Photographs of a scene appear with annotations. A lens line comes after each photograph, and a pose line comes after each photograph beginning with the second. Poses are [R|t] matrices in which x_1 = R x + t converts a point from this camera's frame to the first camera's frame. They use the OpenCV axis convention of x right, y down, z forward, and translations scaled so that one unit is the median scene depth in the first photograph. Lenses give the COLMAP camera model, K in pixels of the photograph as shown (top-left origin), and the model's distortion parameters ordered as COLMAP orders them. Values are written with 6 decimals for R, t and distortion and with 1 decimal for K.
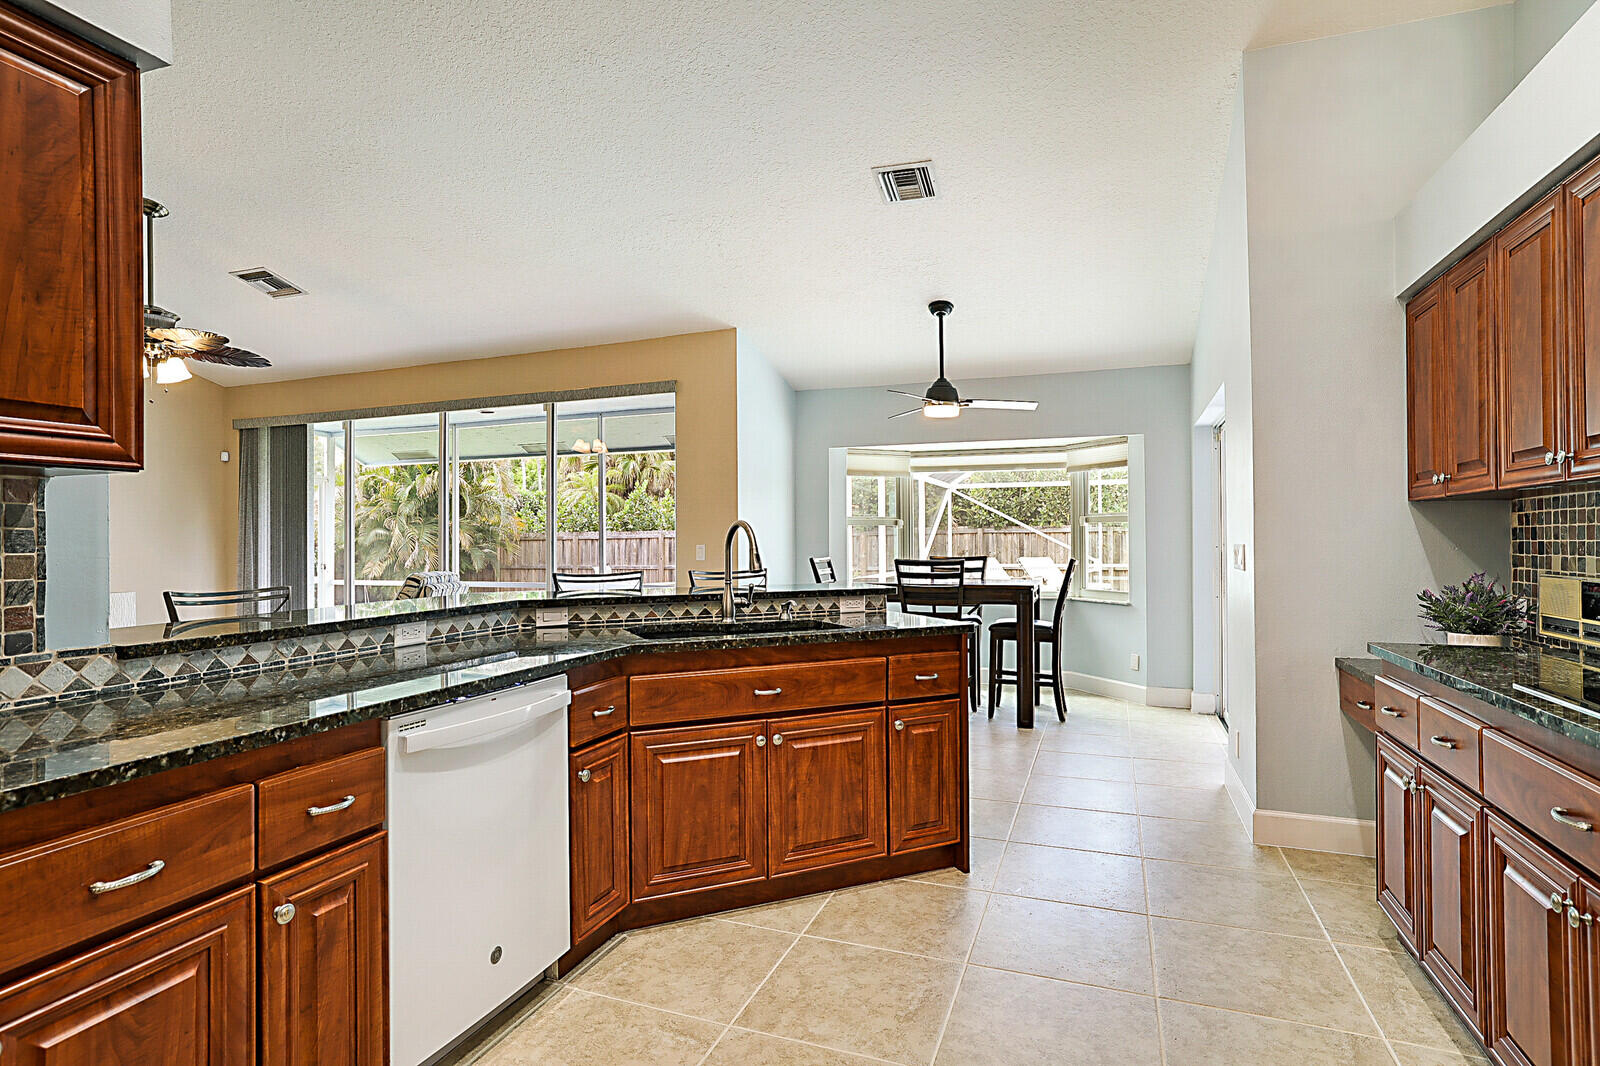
lens RADIAL K [[818.8, 0, 797.5], [0, 818.8, 534.7], [0, 0, 1]] dist [-0.036161, 0.025274]
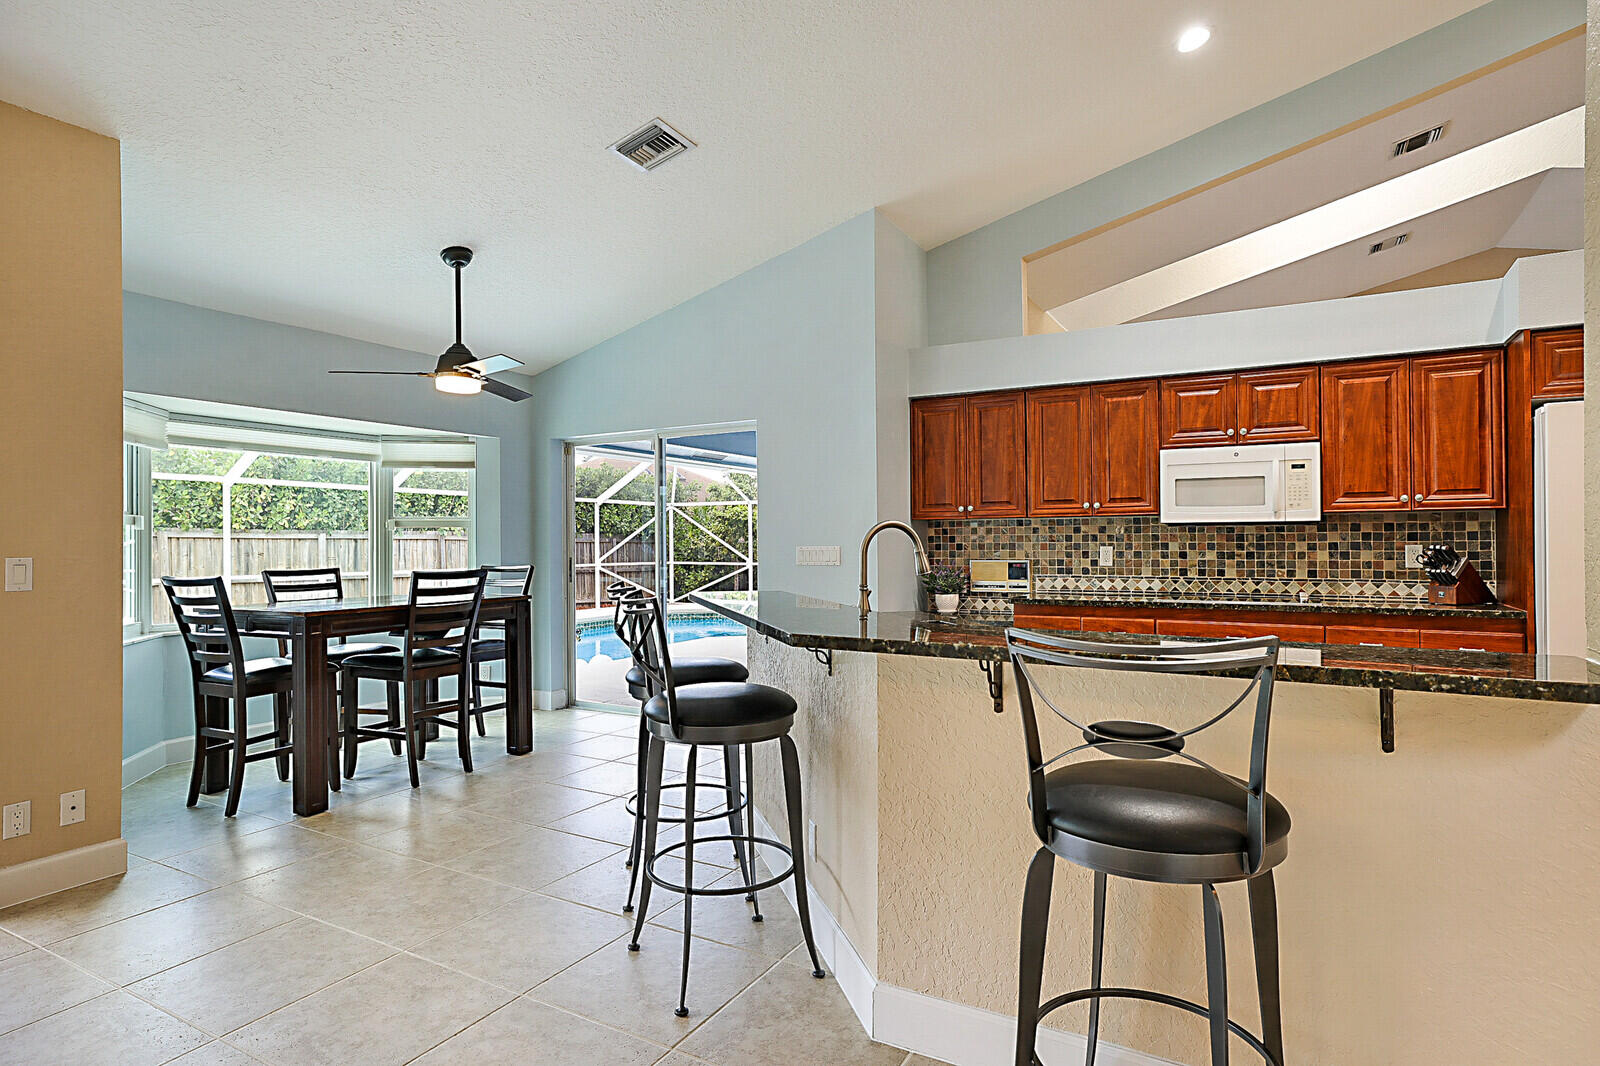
lens RADIAL K [[859.4, 0, 797.4], [0, 859.4, 537.4], [0, 0, 1]] dist [-0.026749, 0.022442]
pose [[0.162787, 0.009496, 0.986616, -1.101867], [0.000501, 0.999953, -0.009707, 0.012712], [-0.986661, 0.002074, 0.162774, 0.989329]]
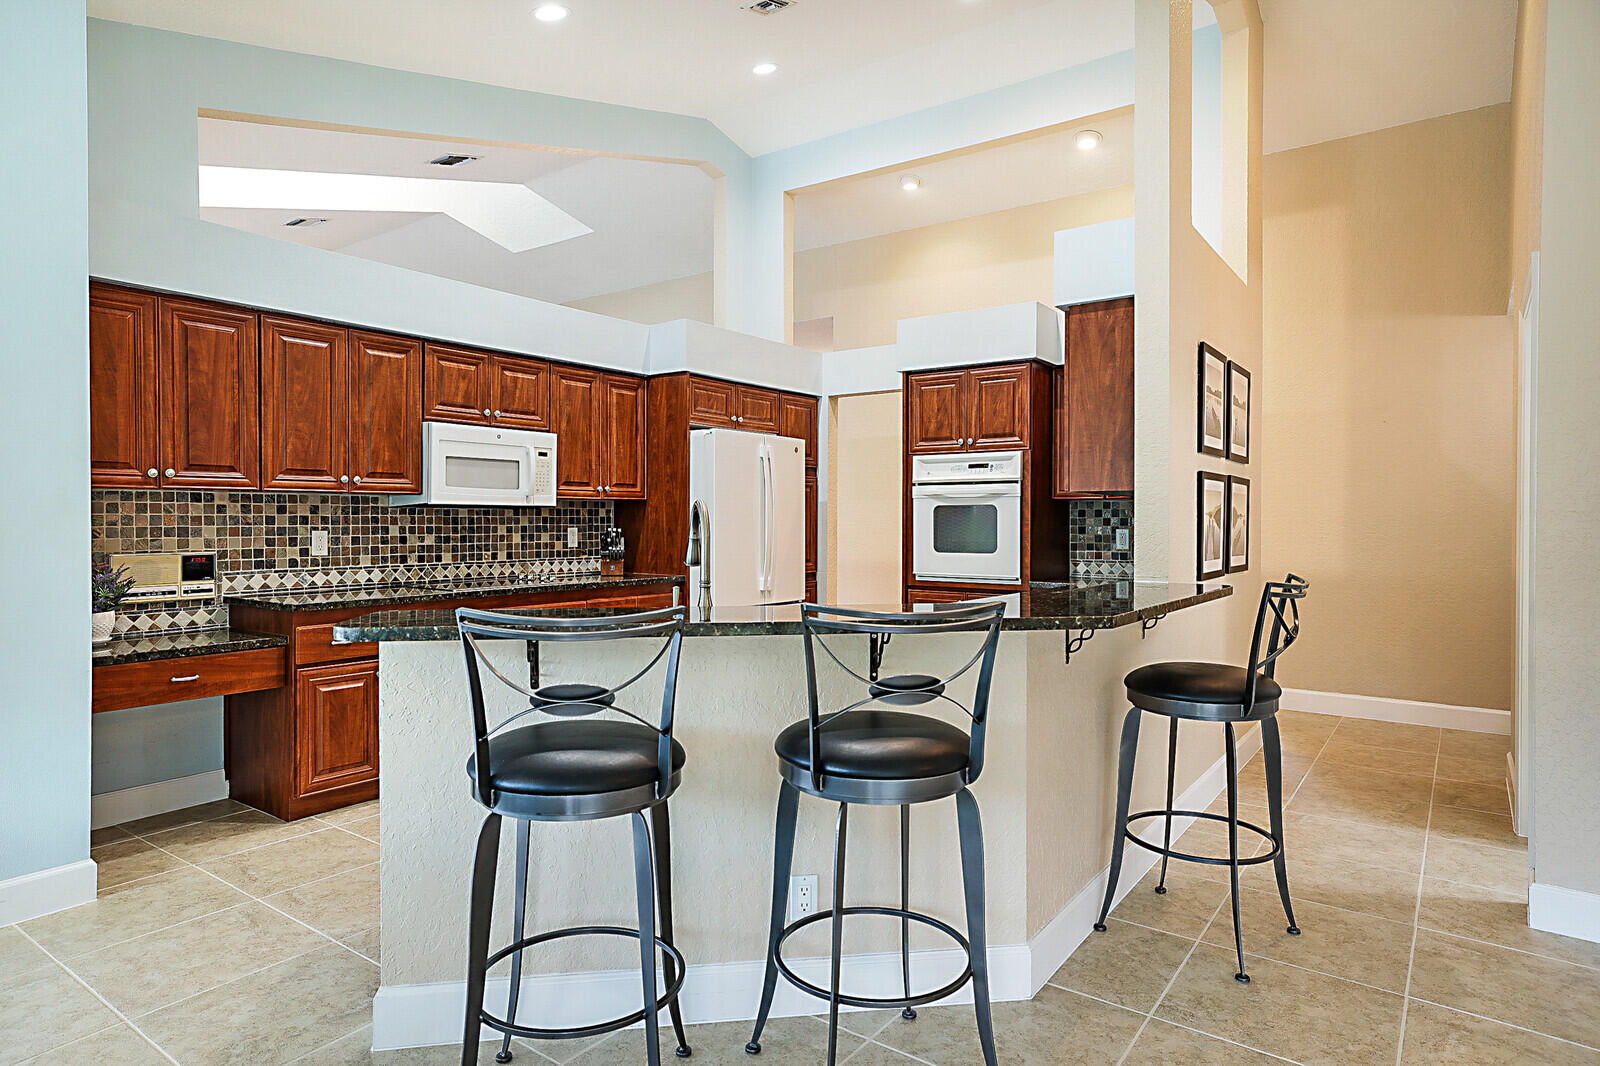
lens RADIAL K [[912.9, 0, 801.2], [0, 912.9, 526.3], [0, 0, 1]] dist [-0.014261, 0.000831]
pose [[-0.963220, 0.001303, 0.268709, -0.406135], [0.002018, 0.999995, 0.002385, 0.005014], [-0.268705, 0.002840, -0.963218, 1.870284]]
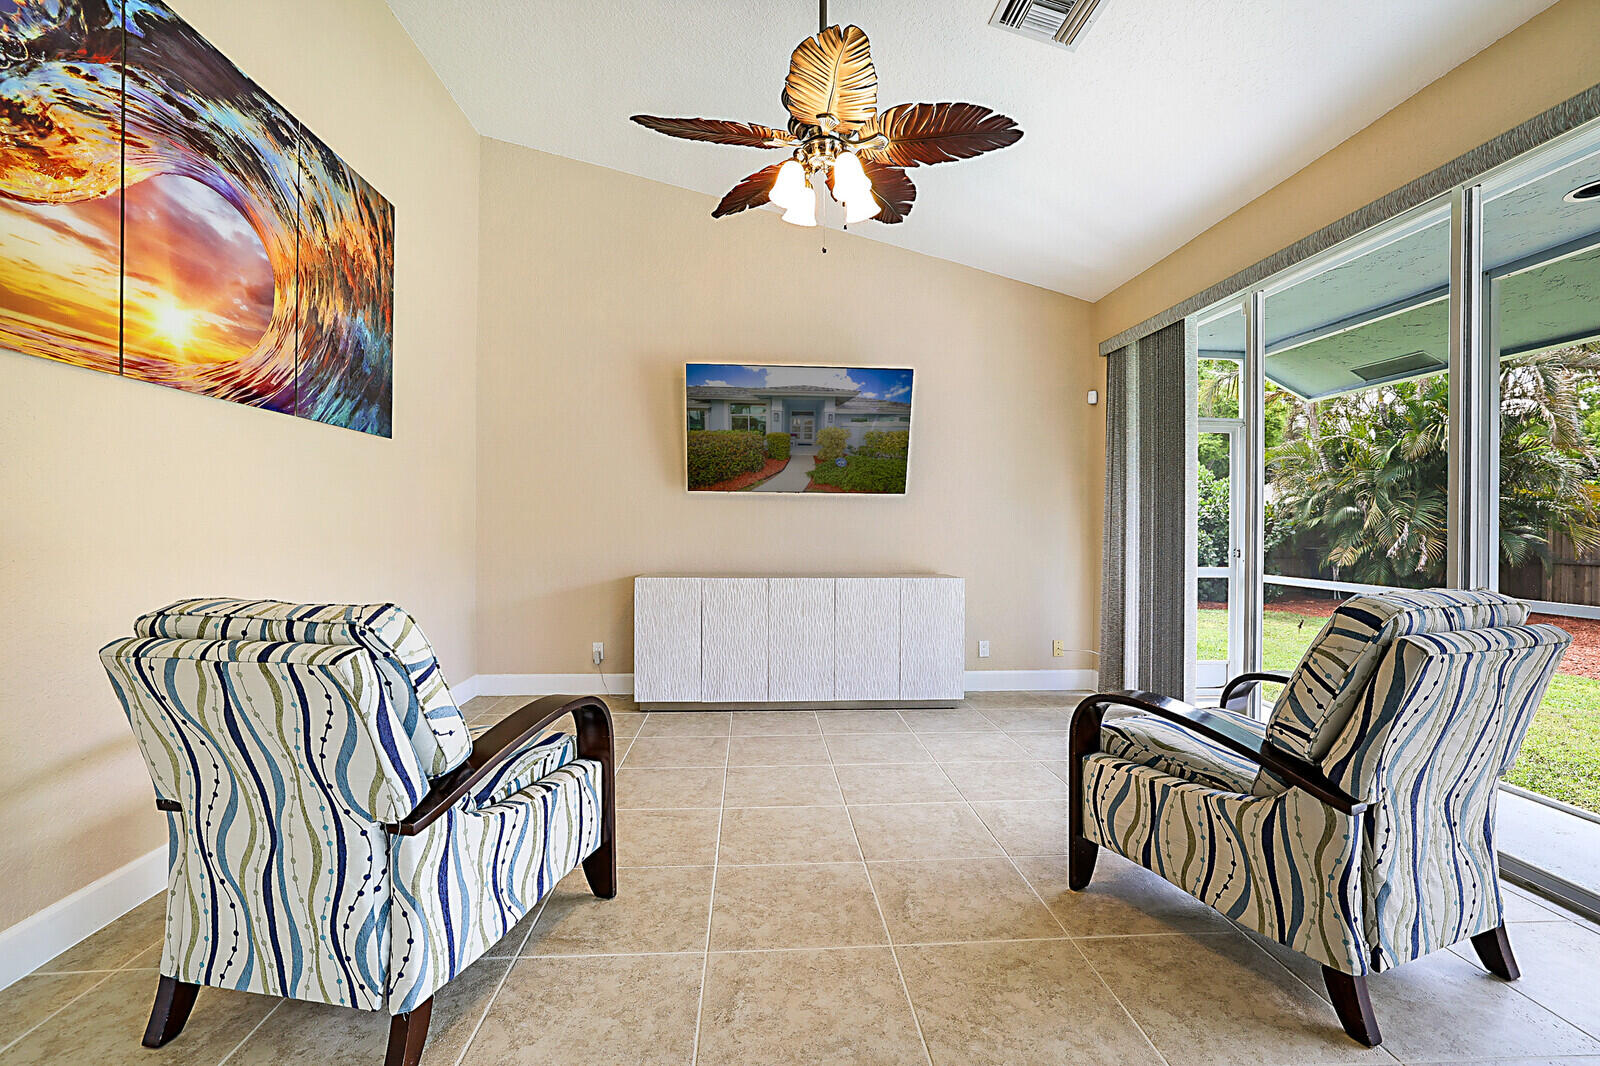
lens RADIAL K [[734.0, 0, 800.0], [0, 734.0, 525.8], [0, 0, 1]] dist [-0.042543, 0.019393]
pose [[0.414467, 0.010935, -0.909998, -0.590963], [-0.001308, 0.999934, 0.011419, 0.032325], [0.910063, -0.003542, 0.414454, 1.319375]]
